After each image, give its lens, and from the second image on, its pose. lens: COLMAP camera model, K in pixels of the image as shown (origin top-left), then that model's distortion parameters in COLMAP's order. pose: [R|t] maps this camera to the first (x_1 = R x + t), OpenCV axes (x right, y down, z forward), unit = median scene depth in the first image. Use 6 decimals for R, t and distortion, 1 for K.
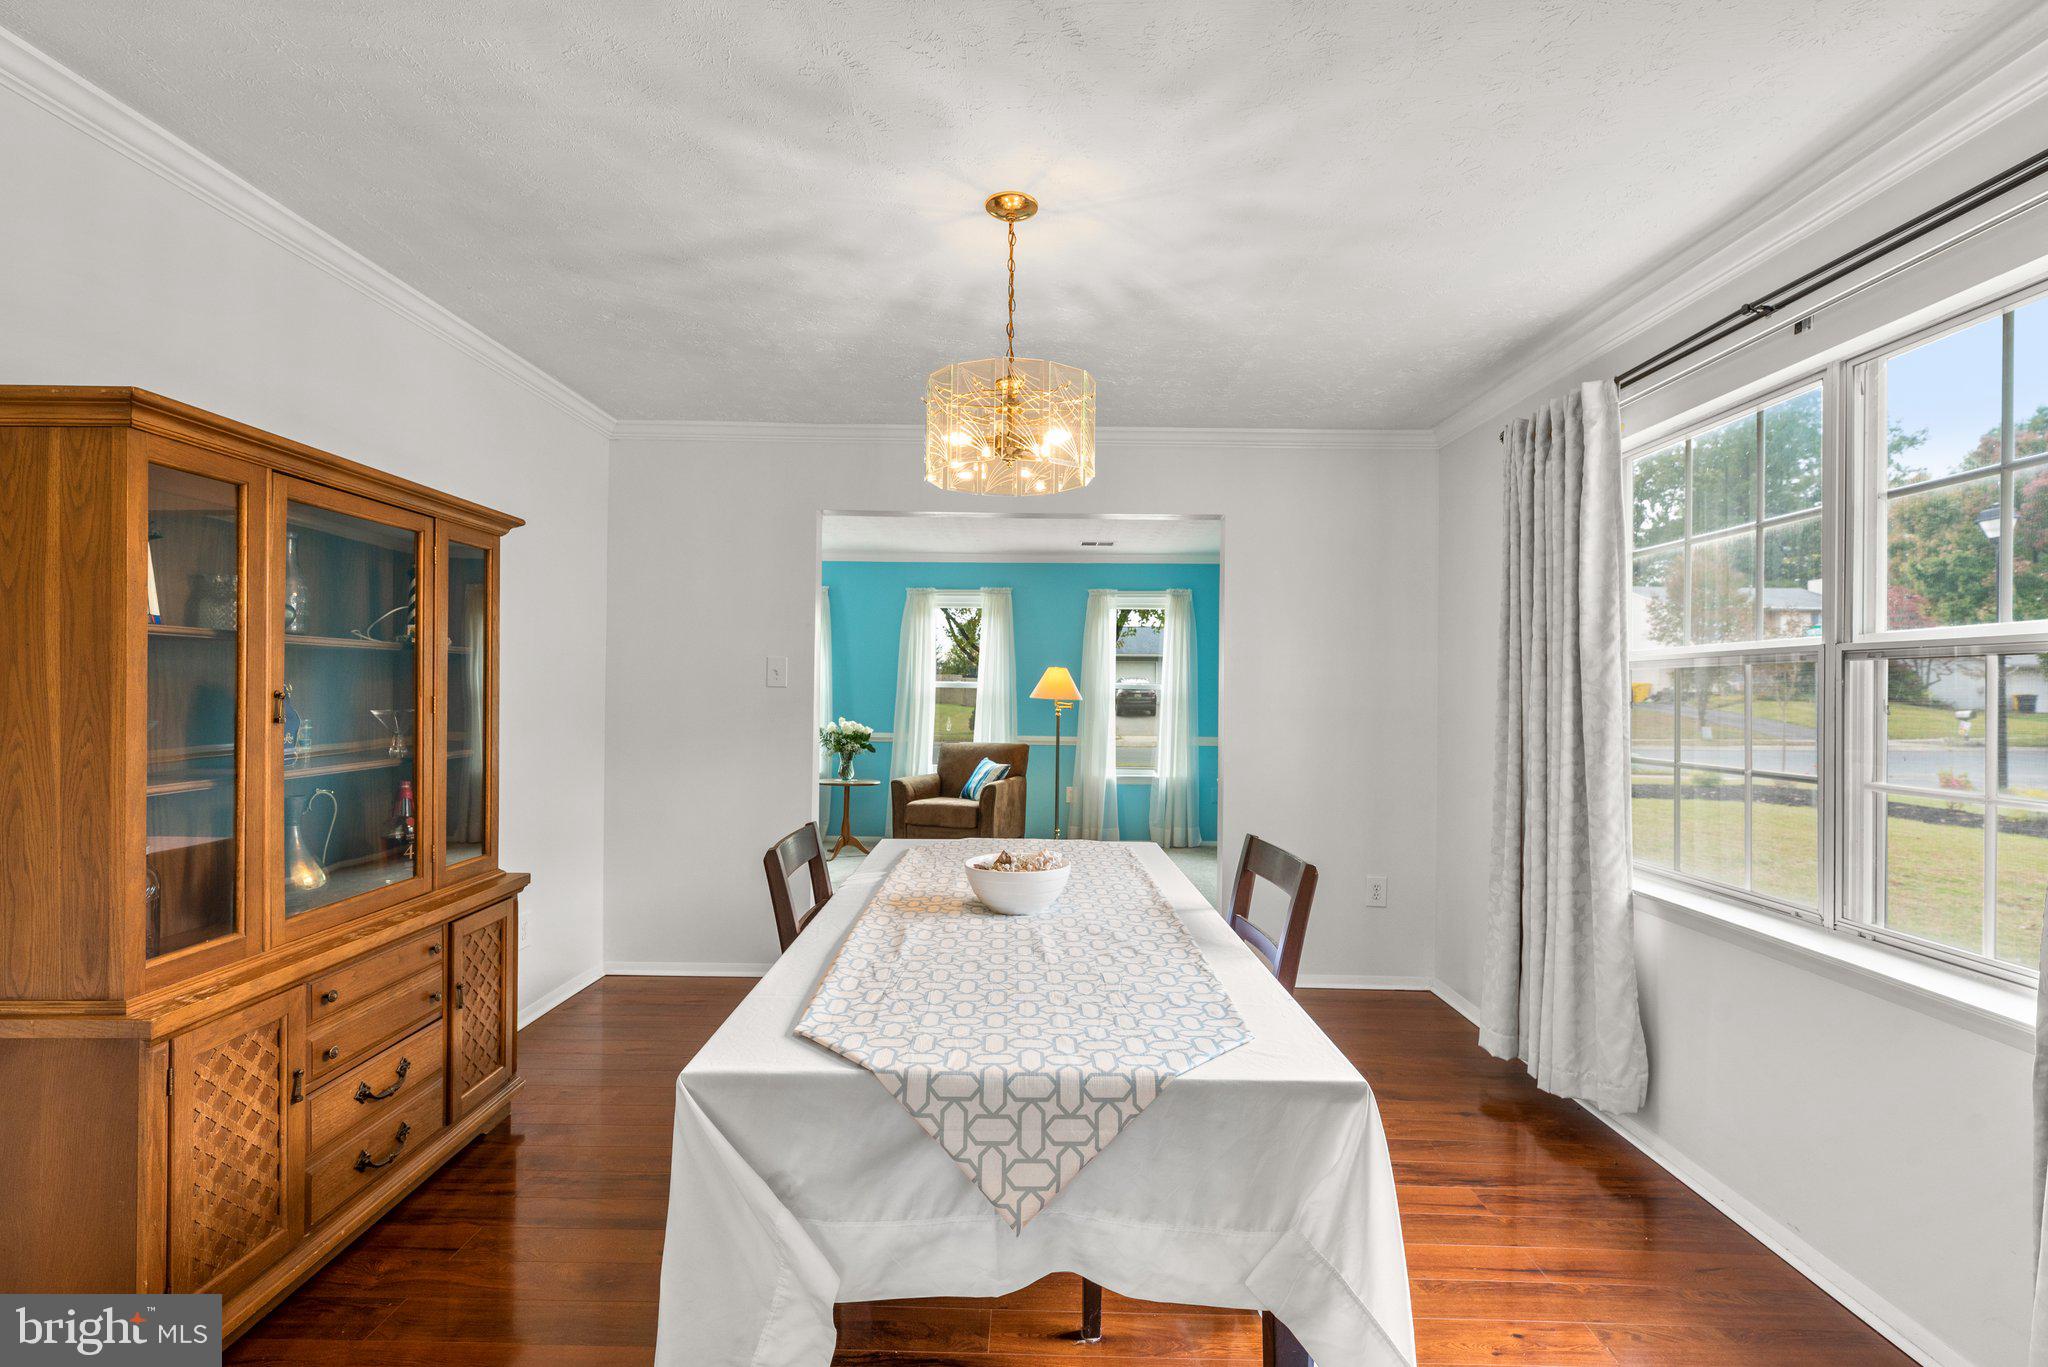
lens RADIAL K [[919.3, 0, 1029.5], [0, 919.3, 684.8], [0, 0, 1]] dist [0.003188, -0.001472]
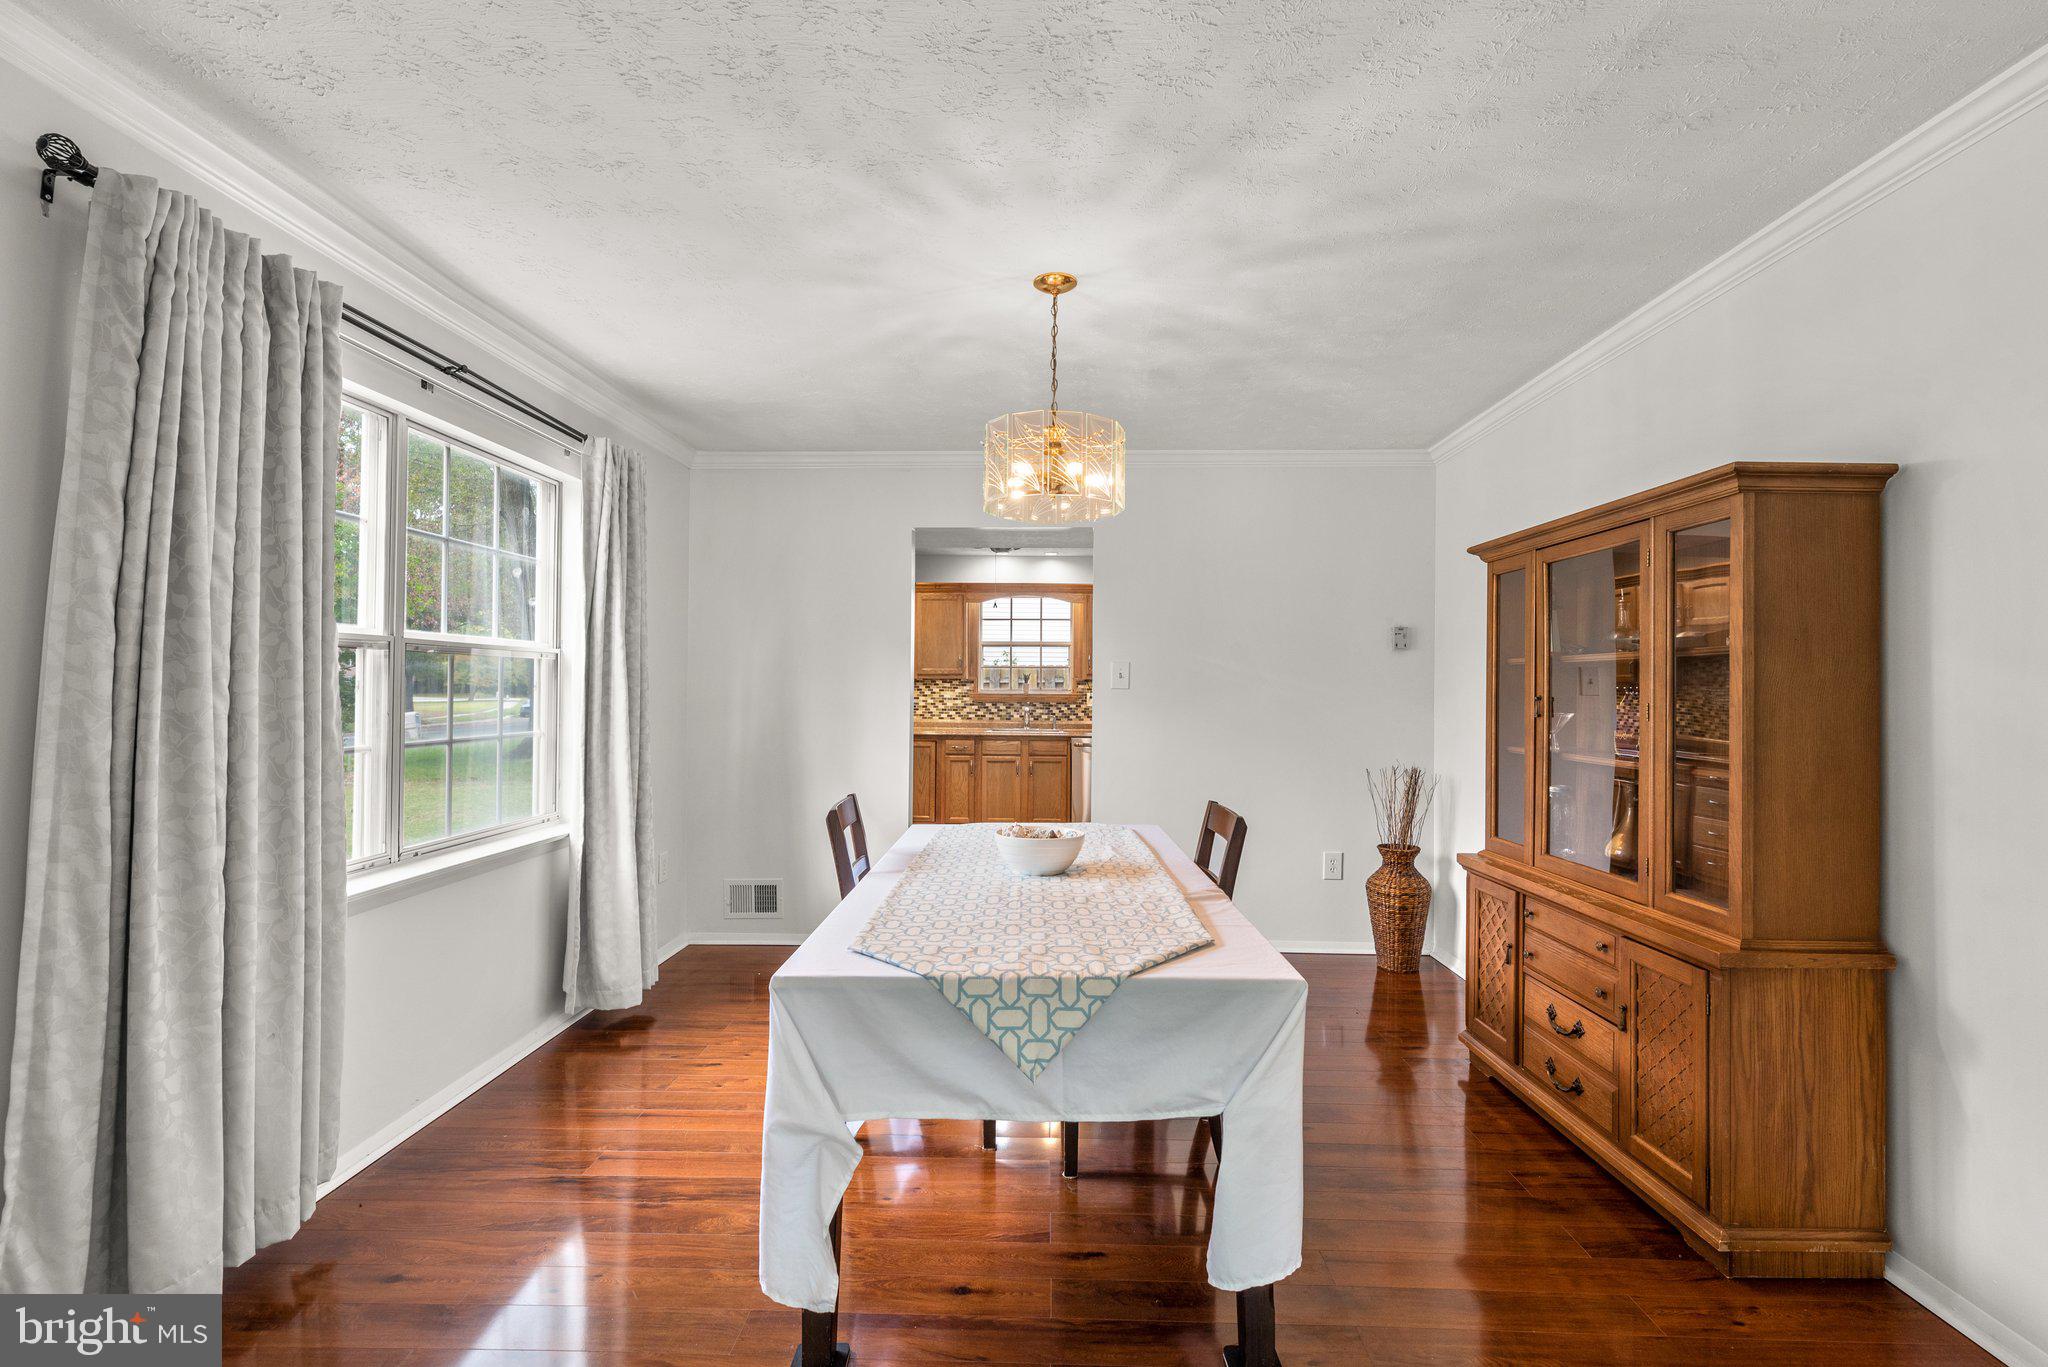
lens RADIAL K [[919.3, 0, 1029.8], [0, 919.3, 682.1], [0, 0, 1]] dist [0.003188, -0.001472]
pose [[-0.999800, -0.018761, 0.006919, -0.005198], [-0.018774, 0.999822, -0.001815, 0.004220], [-0.006884, -0.001944, -0.999974, 2.146730]]
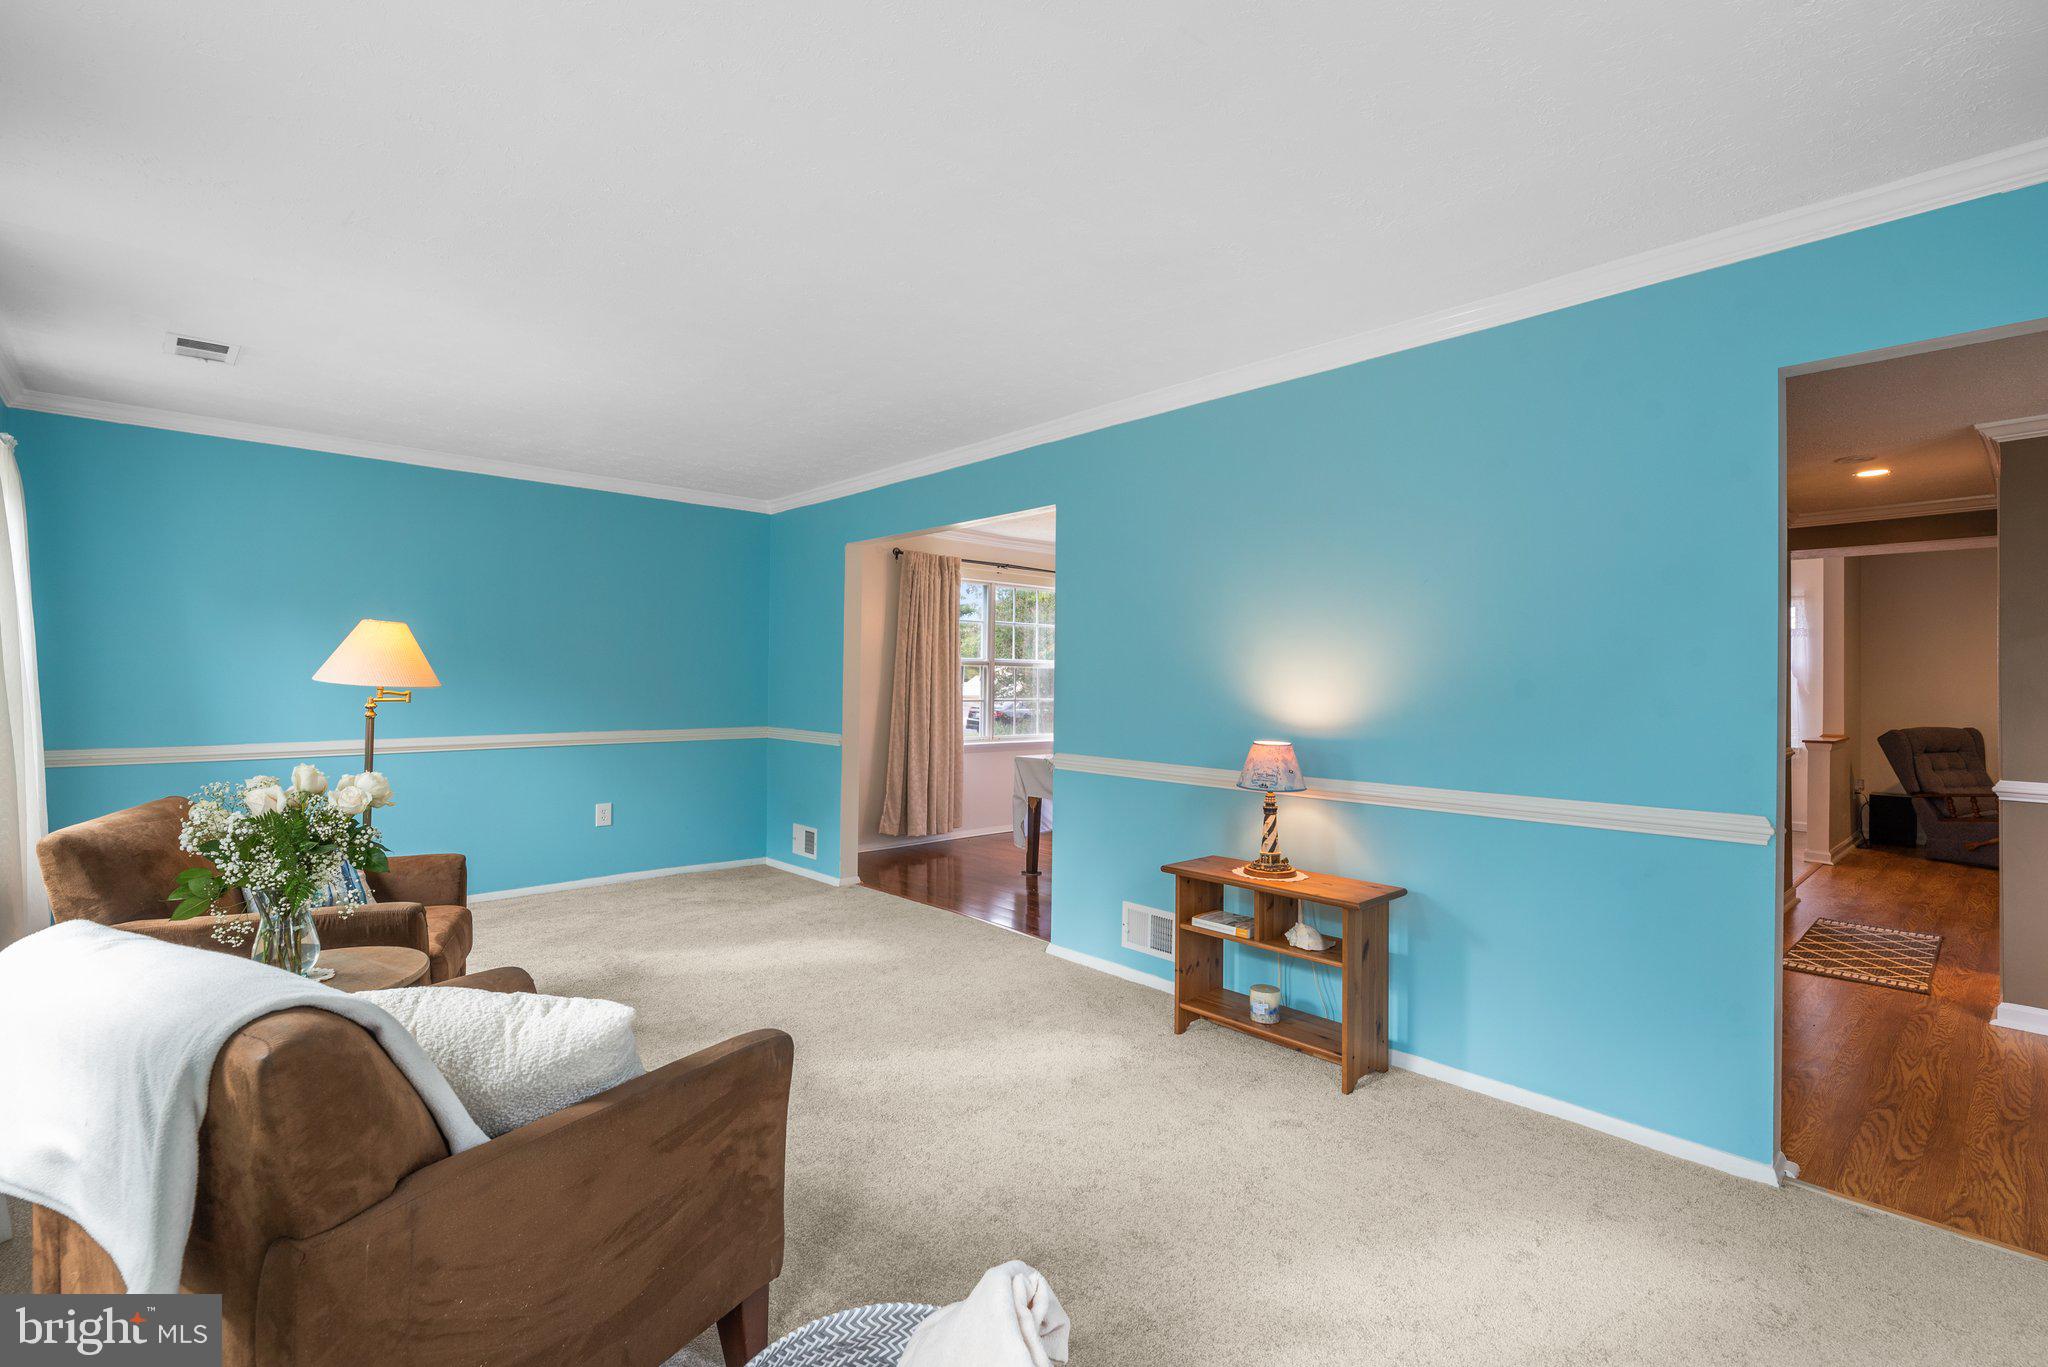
lens RADIAL K [[919.3, 0, 1003.7], [0, 919.3, 677.6], [0, 0, 1]] dist [0.003188, -0.001472]
pose [[-0.694840, -0.018579, 0.718924, -1.669791], [-0.017337, 0.999808, 0.009082, -0.011594], [-0.718955, -0.006153, -0.695029, 3.288348]]
